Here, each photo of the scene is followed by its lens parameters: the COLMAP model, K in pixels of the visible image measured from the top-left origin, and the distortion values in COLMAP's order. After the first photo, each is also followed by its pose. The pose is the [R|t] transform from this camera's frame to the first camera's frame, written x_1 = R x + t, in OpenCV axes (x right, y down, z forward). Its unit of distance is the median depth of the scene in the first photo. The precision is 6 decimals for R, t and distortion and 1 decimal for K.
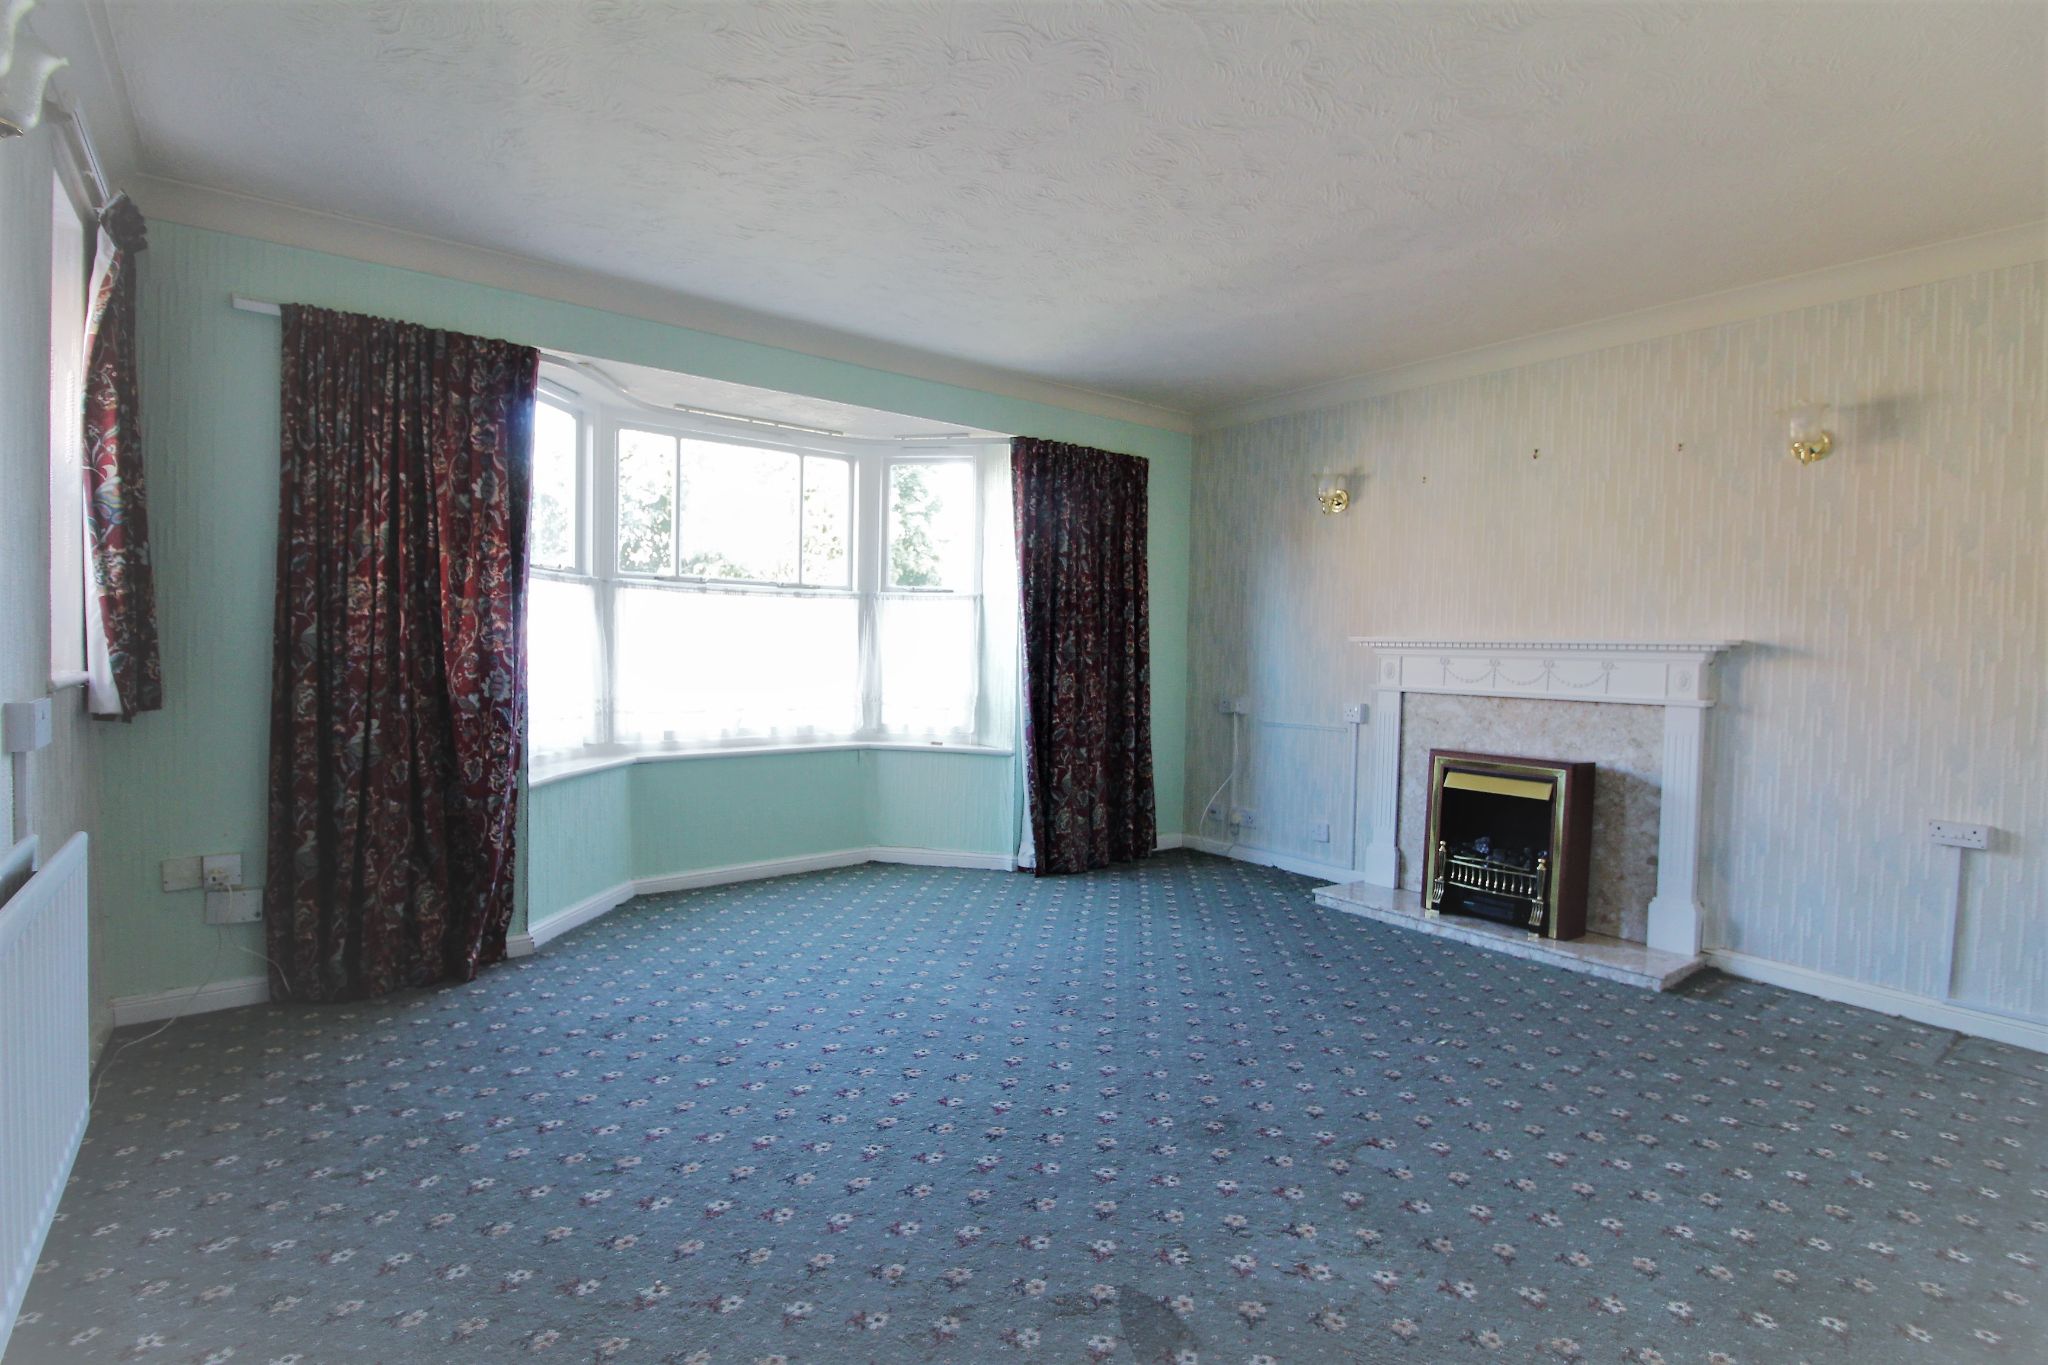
lens RADIAL K [[954.2, 0, 1009.2], [0, 954.2, 673.5], [0, 0, 1]] dist [0.003139, -0.016650]
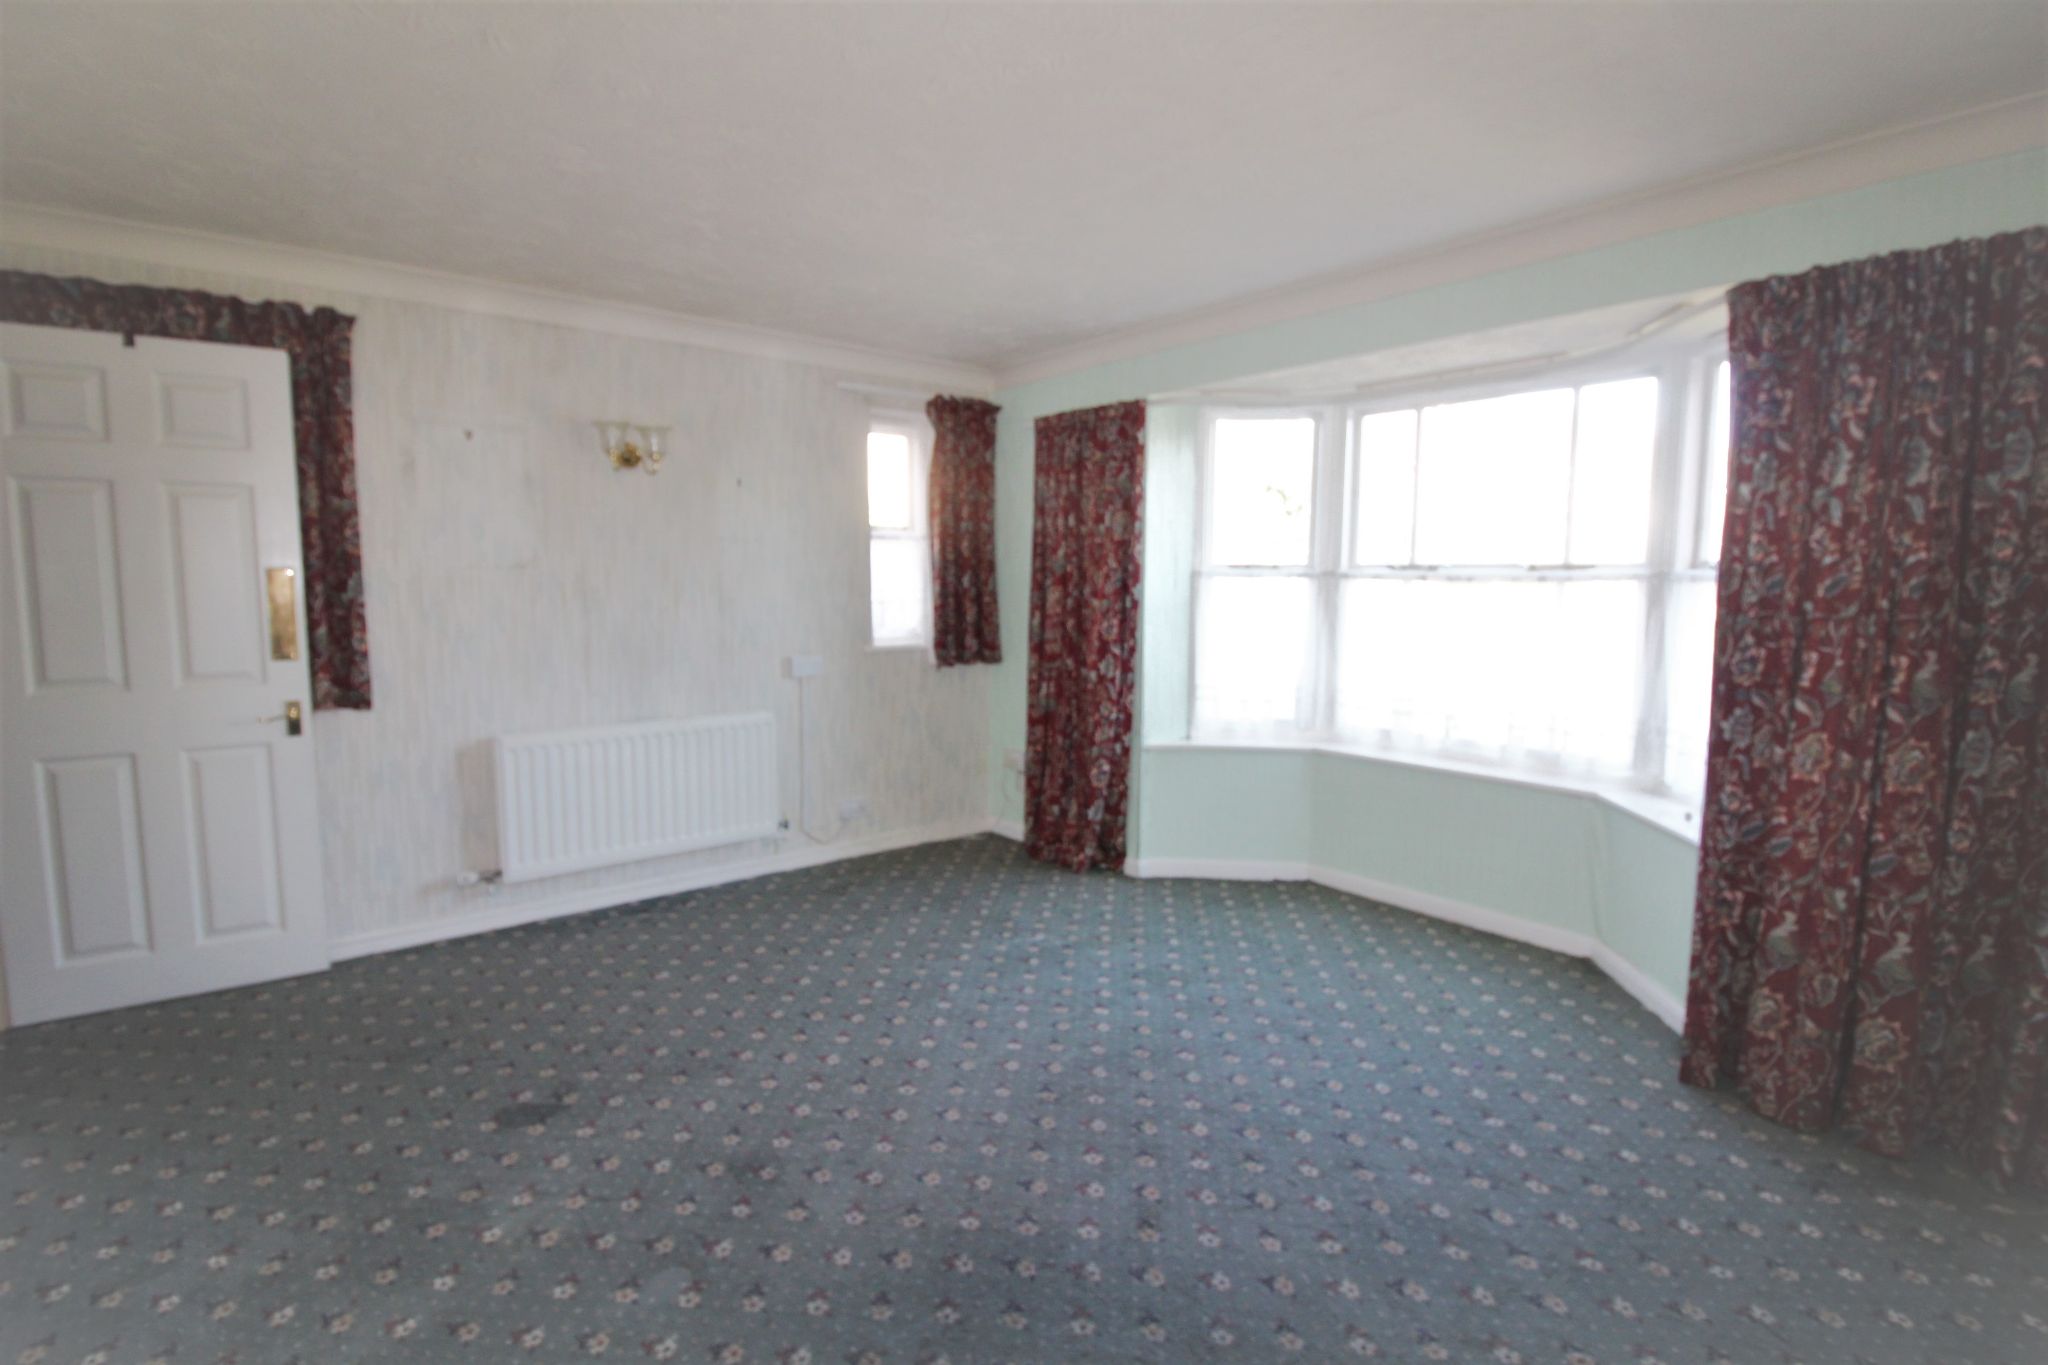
lens RADIAL K [[954.2, 0, 1009.2], [0, 954.2, 673.5], [0, 0, 1]] dist [0.003139, -0.016650]
pose [[0.030937, 0.086591, -0.995764, 0.677665], [-0.034738, 0.995732, 0.085509, -0.074167], [0.998918, 0.031945, 0.033813, 0.706059]]
